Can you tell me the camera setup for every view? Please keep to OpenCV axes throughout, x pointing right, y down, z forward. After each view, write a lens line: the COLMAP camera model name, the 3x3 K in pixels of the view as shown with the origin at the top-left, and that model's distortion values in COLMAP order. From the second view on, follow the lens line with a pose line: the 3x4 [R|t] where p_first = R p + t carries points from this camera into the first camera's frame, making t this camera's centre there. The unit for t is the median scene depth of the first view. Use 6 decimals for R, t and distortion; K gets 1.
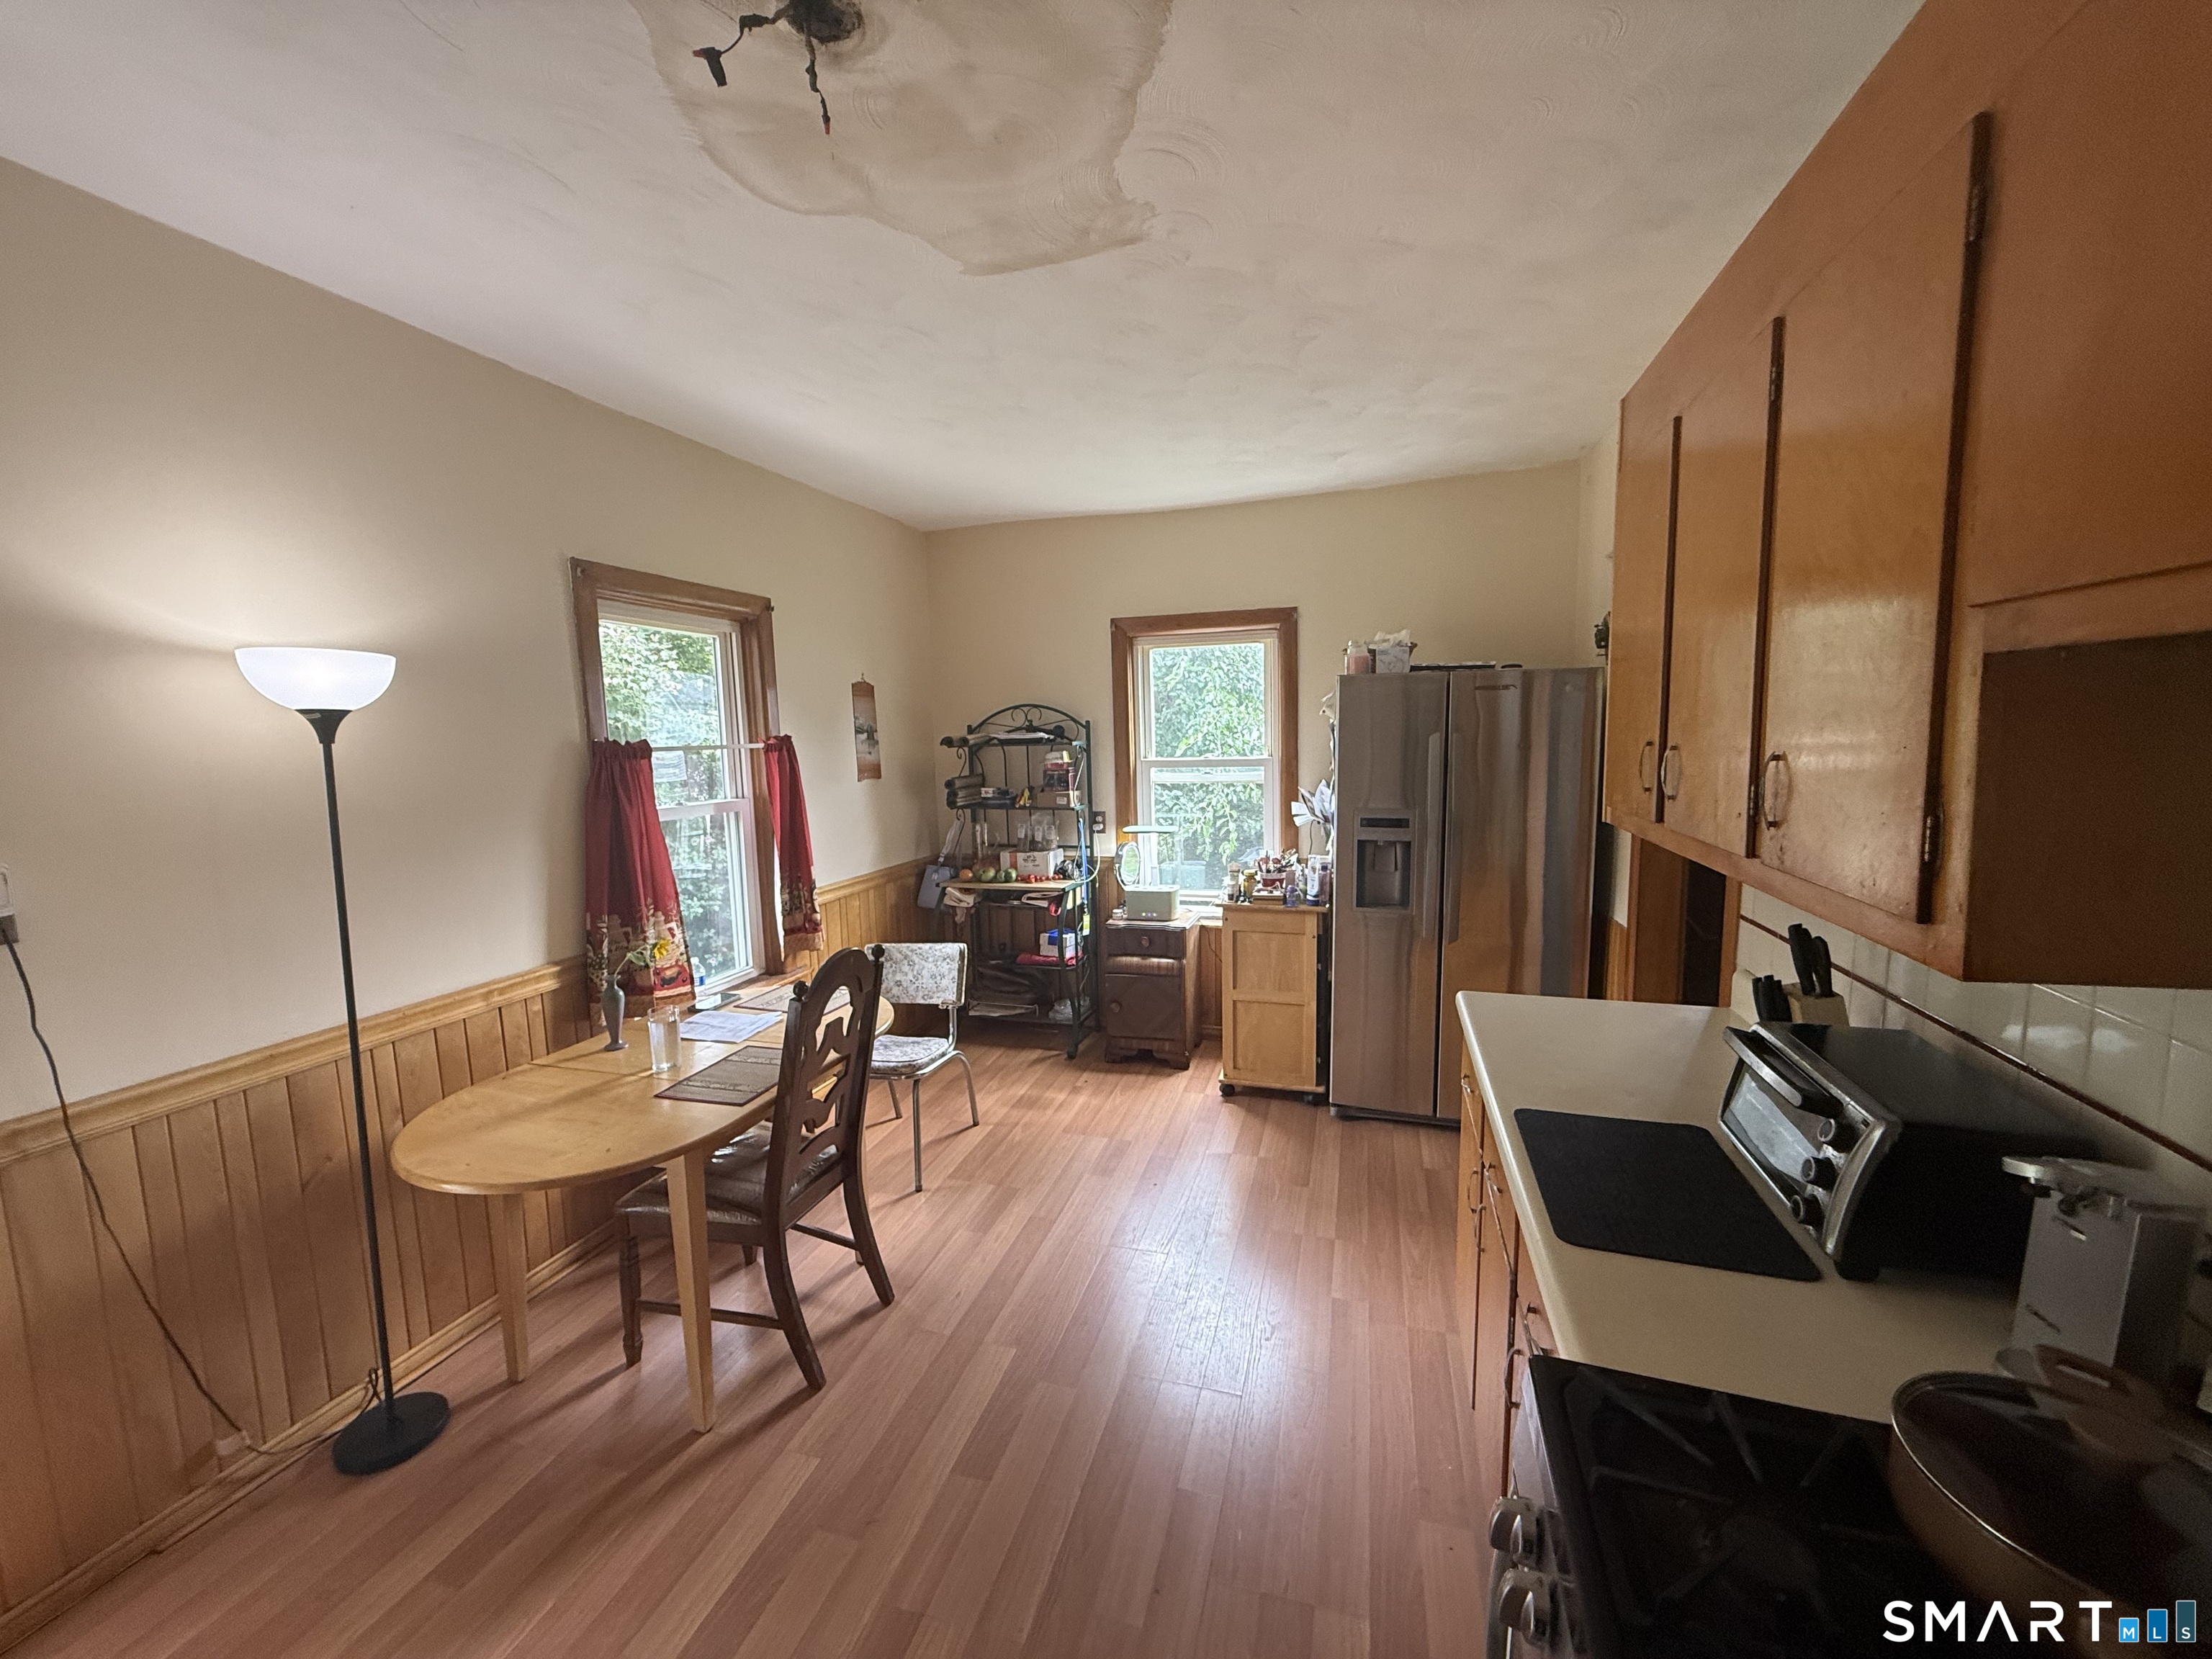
lens RADIAL K [[878.0, 0, 1108.1], [0, 878.0, 826.4], [0, 0, 1]] dist [-0.001521, -0.000055]
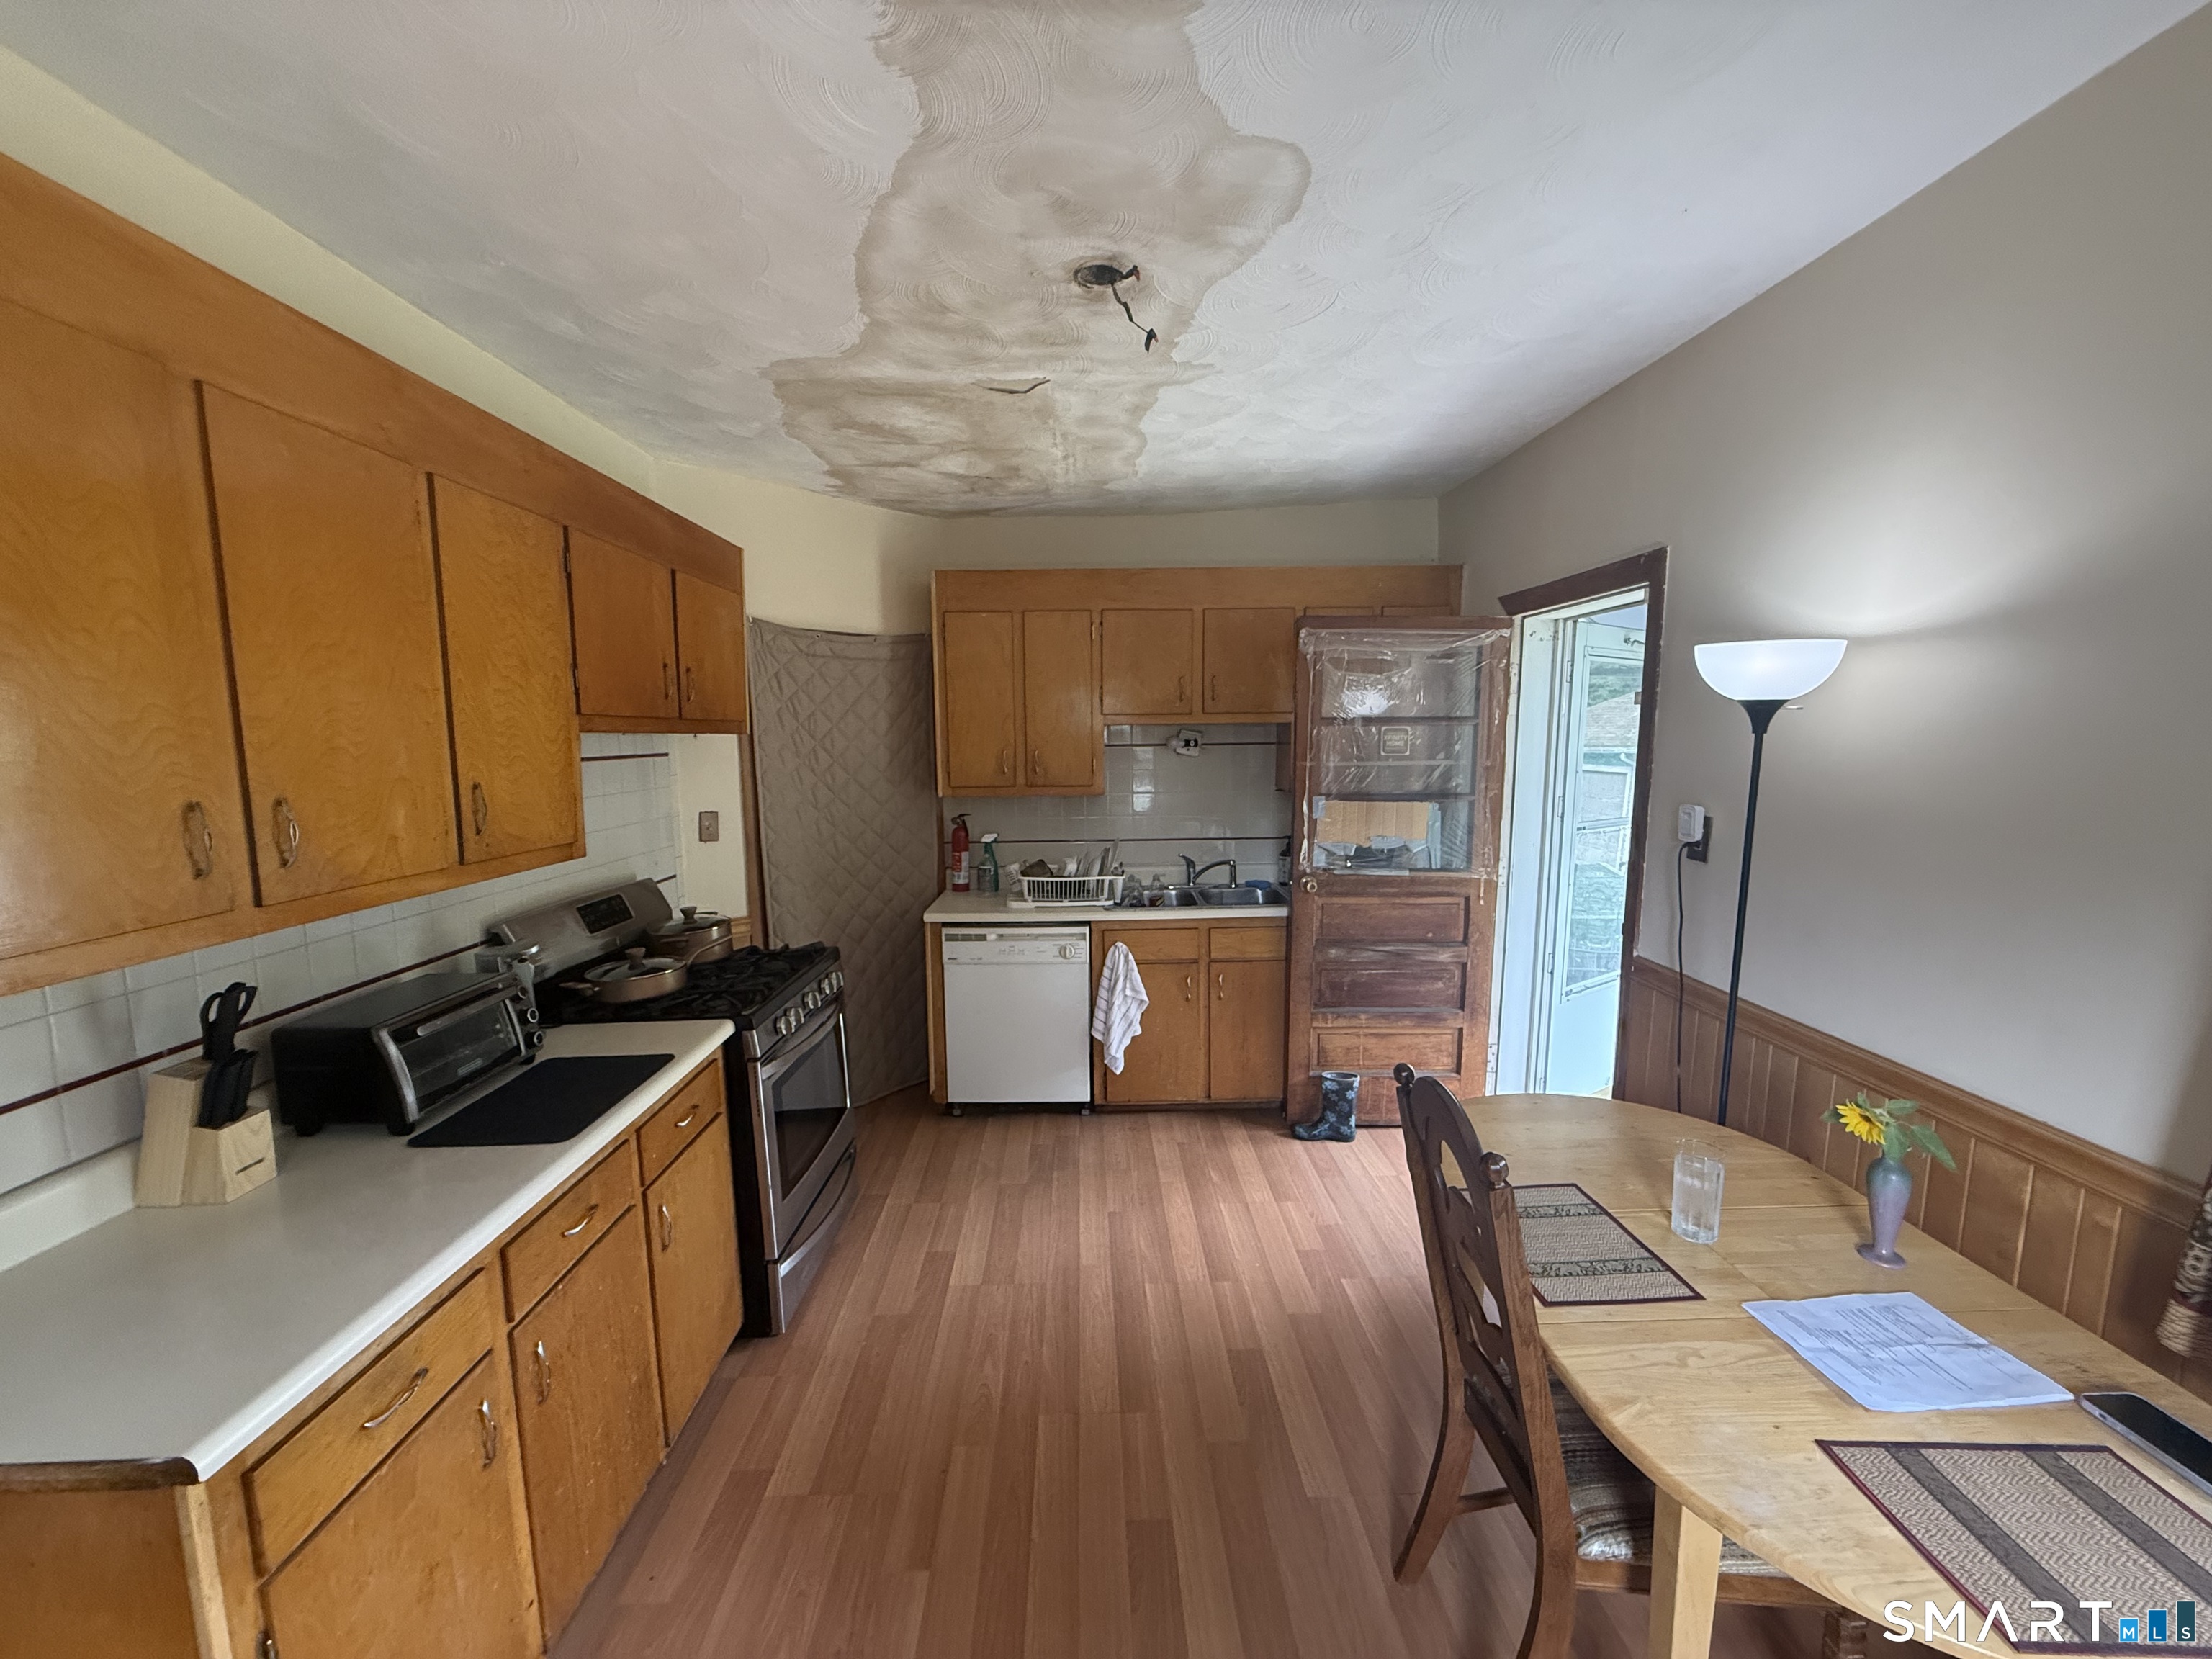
lens RADIAL K [[878.0, 0, 1111.4], [0, 878.0, 839.5], [0, 0, 1]] dist [-0.001521, -0.000055]
pose [[-0.947797, 0.077134, -0.309406, 0.128434], [-0.001580, 0.969155, 0.246446, -0.221130], [0.318872, 0.234069, -0.918440, 1.699408]]
